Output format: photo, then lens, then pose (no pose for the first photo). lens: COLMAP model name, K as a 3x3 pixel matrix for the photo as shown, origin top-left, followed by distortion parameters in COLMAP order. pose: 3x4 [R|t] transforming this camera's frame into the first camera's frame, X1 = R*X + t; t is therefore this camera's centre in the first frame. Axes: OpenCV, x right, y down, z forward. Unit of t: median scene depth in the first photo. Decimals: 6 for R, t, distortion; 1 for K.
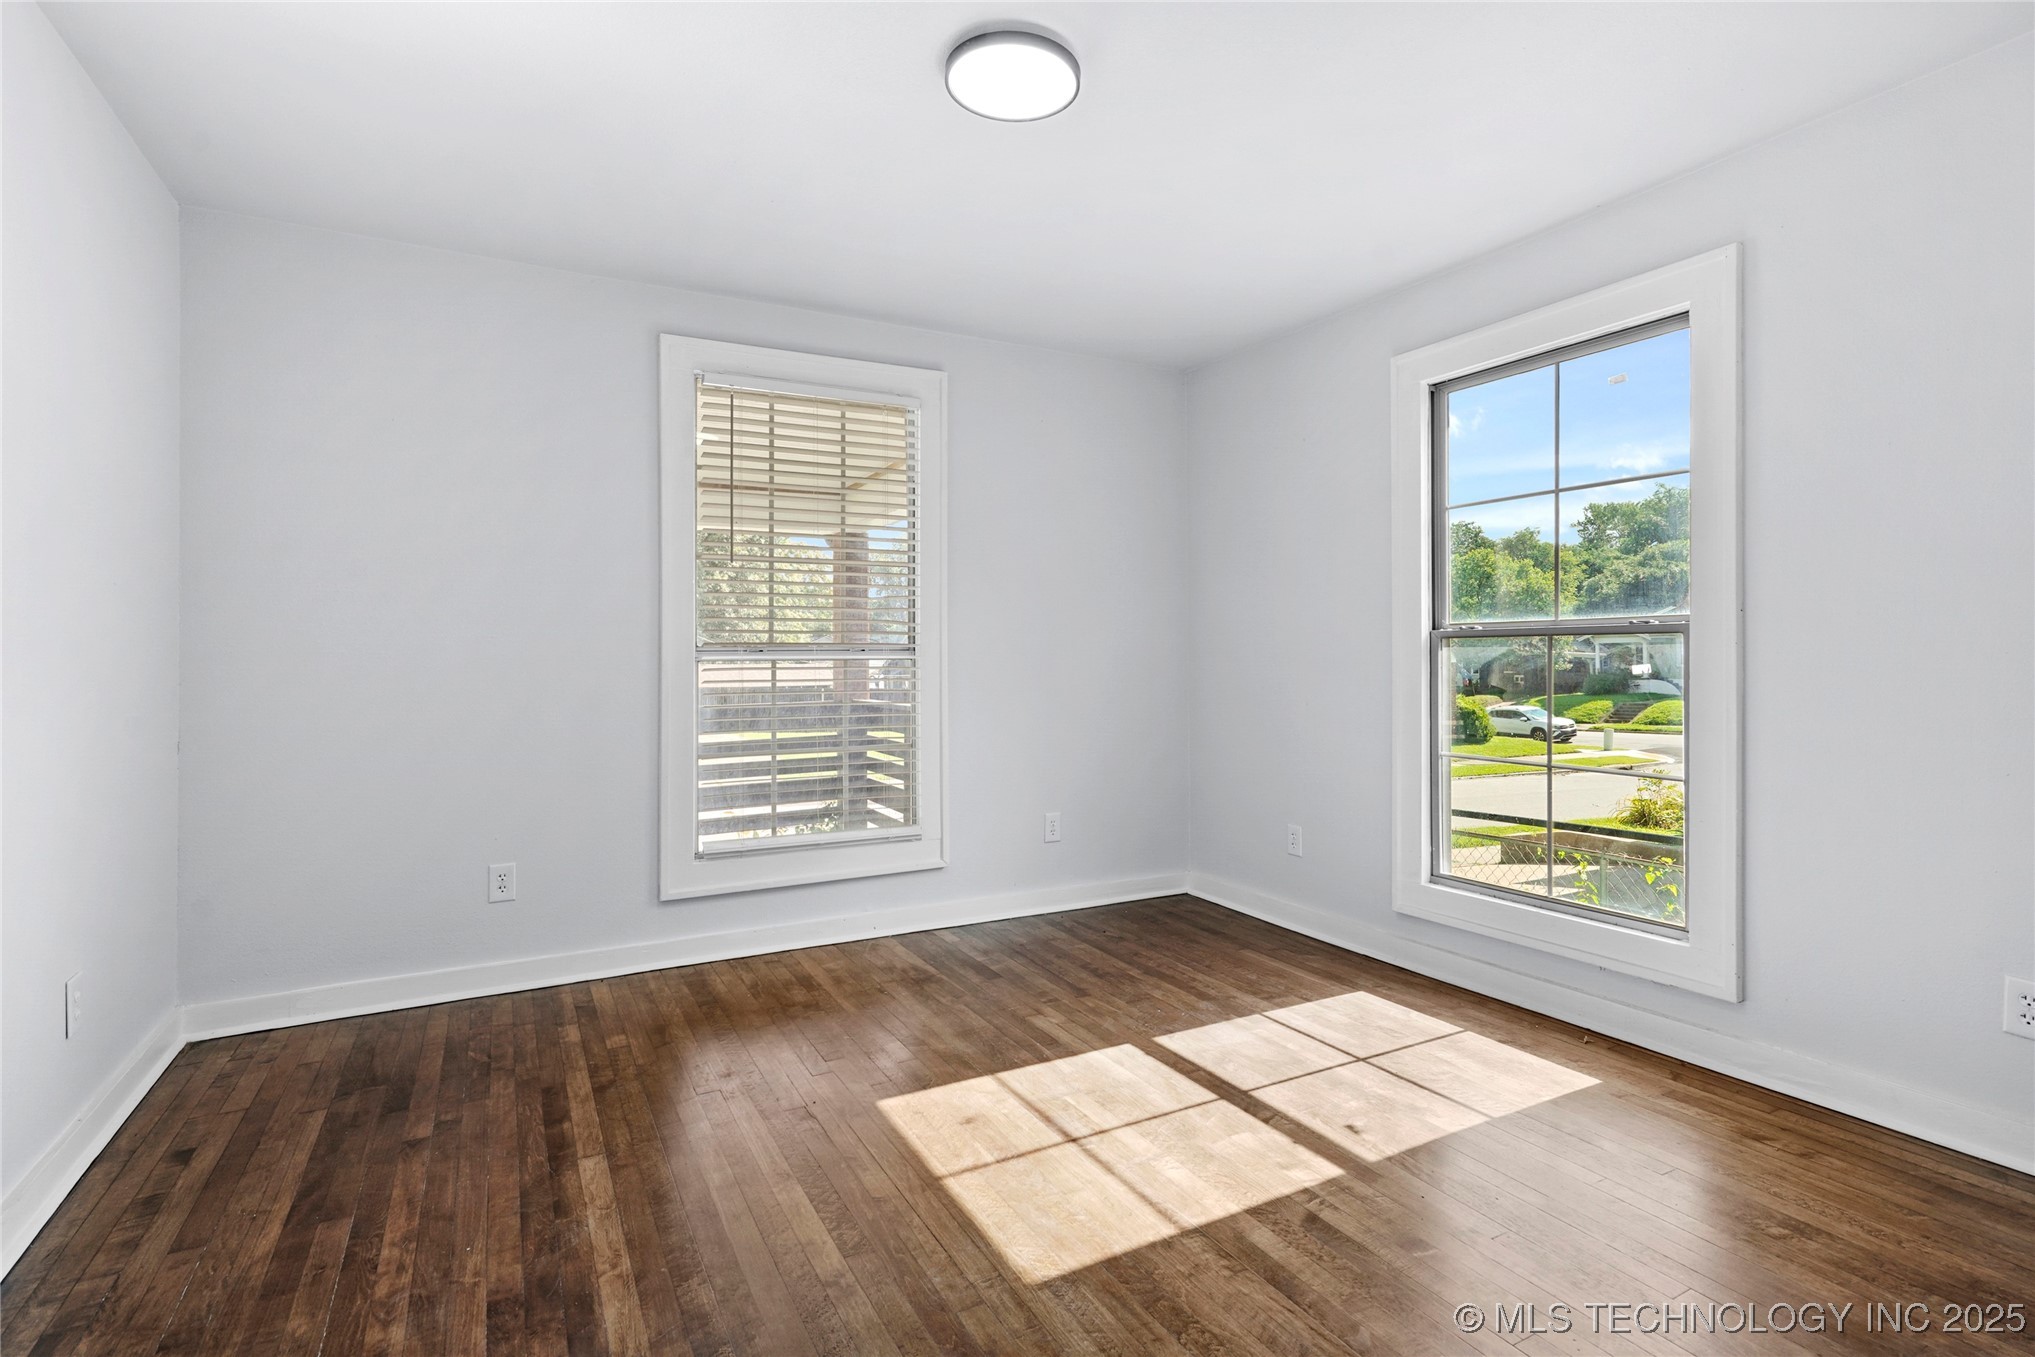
lens RADIAL K [[986.6, 0, 1035.0], [0, 986.6, 658.8], [0, 0, 1]] dist [0.001137, 0.001108]
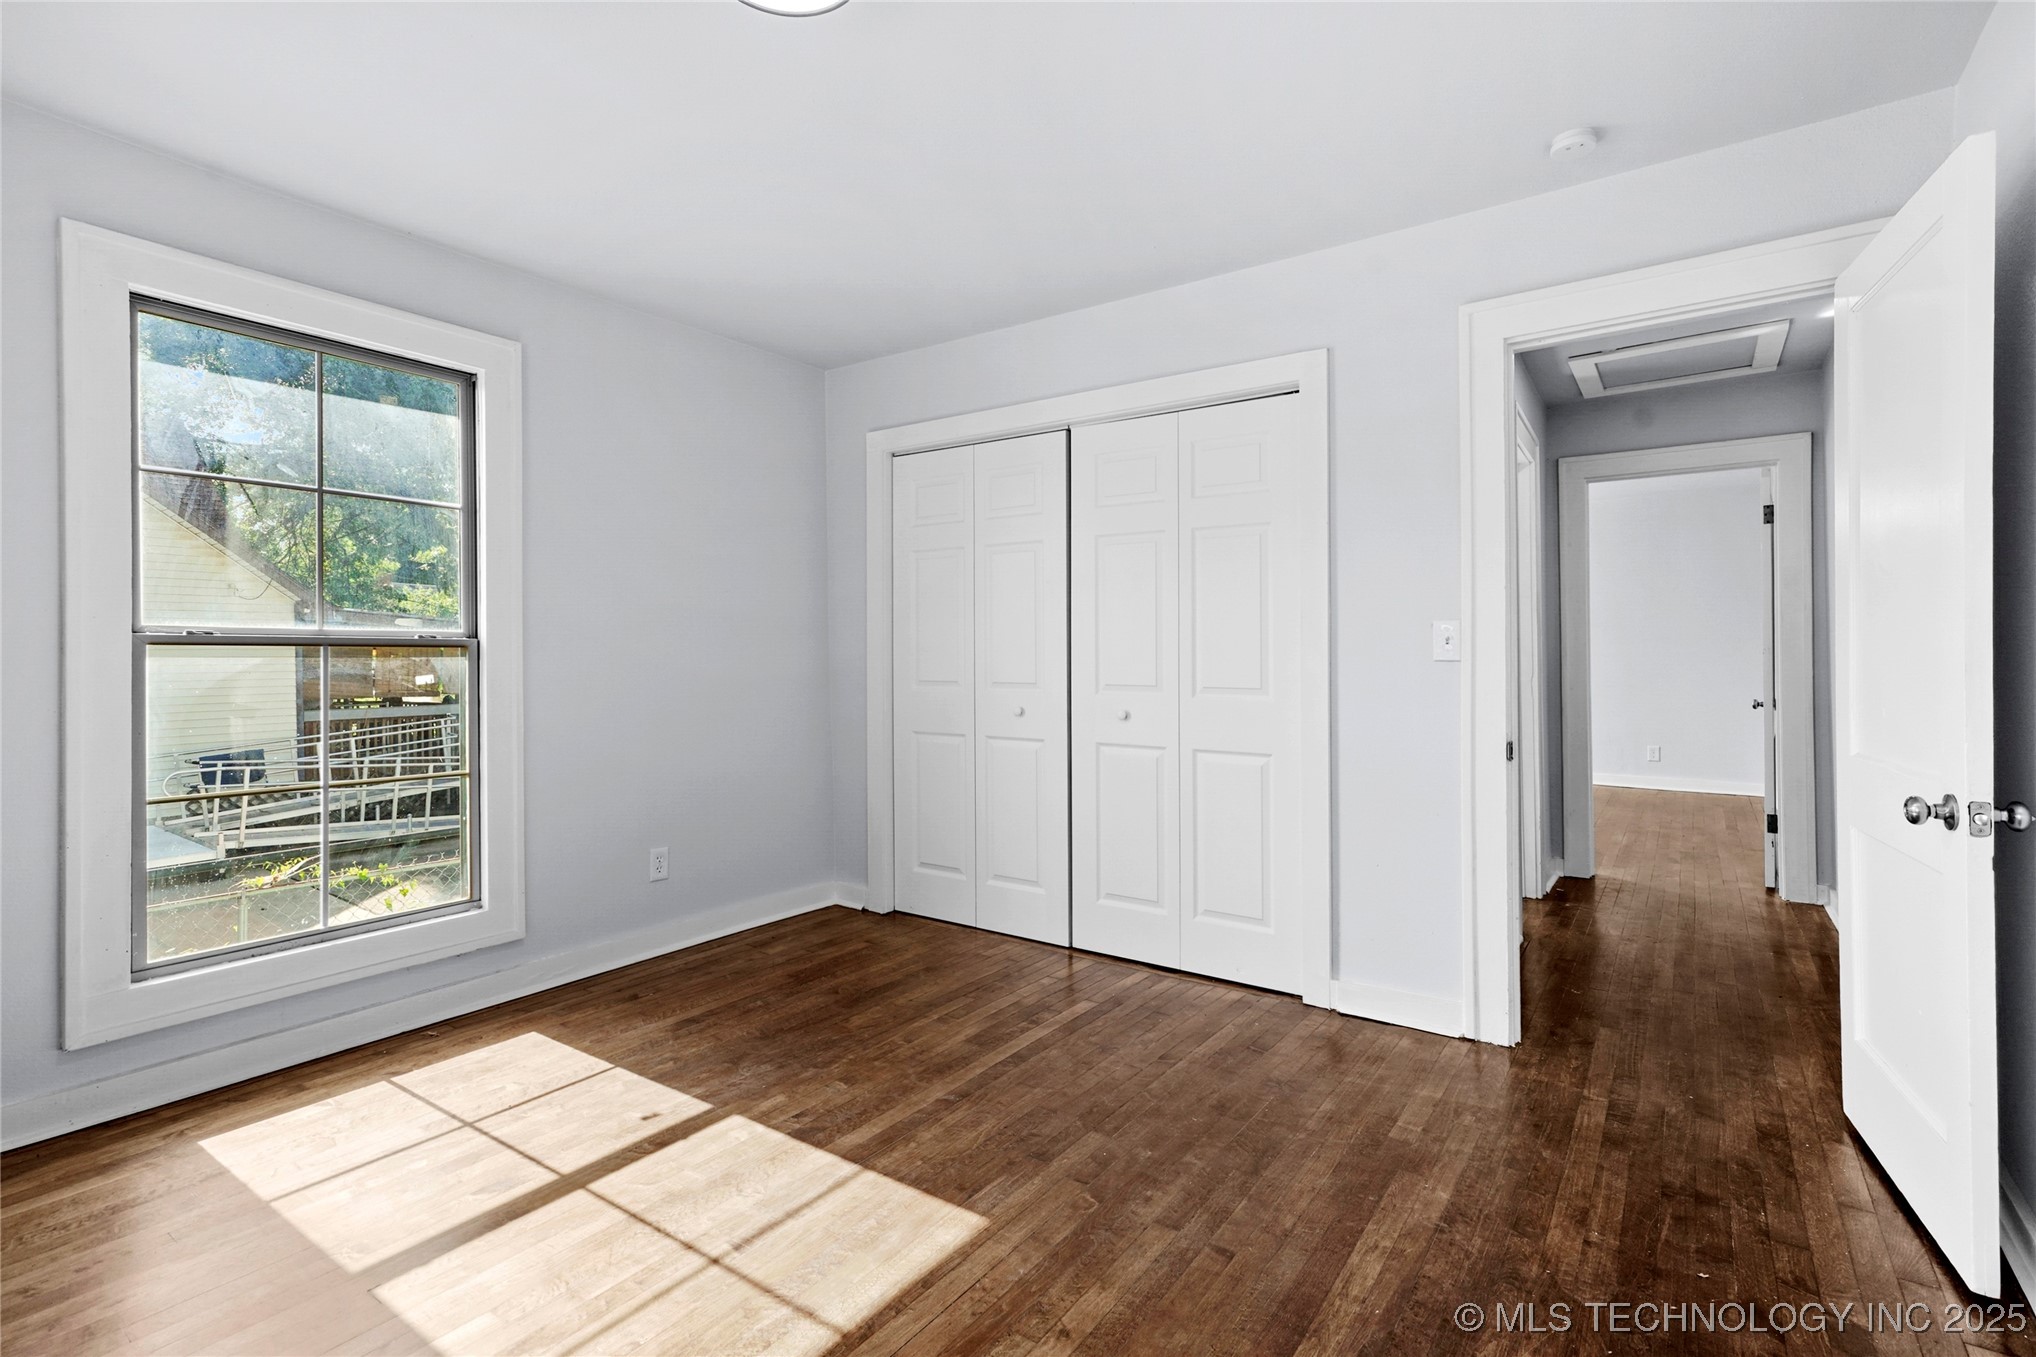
lens RADIAL K [[987.1, 0, 1035.5], [0, 987.1, 658.8], [0, 0, 1]] dist [0.001137, 0.001108]
pose [[-0.451614, 0.003280, 0.892207, -0.720130], [0.009388, 0.999955, 0.001076, 0.006077], [-0.892164, 0.008862, -0.451625, 1.032266]]
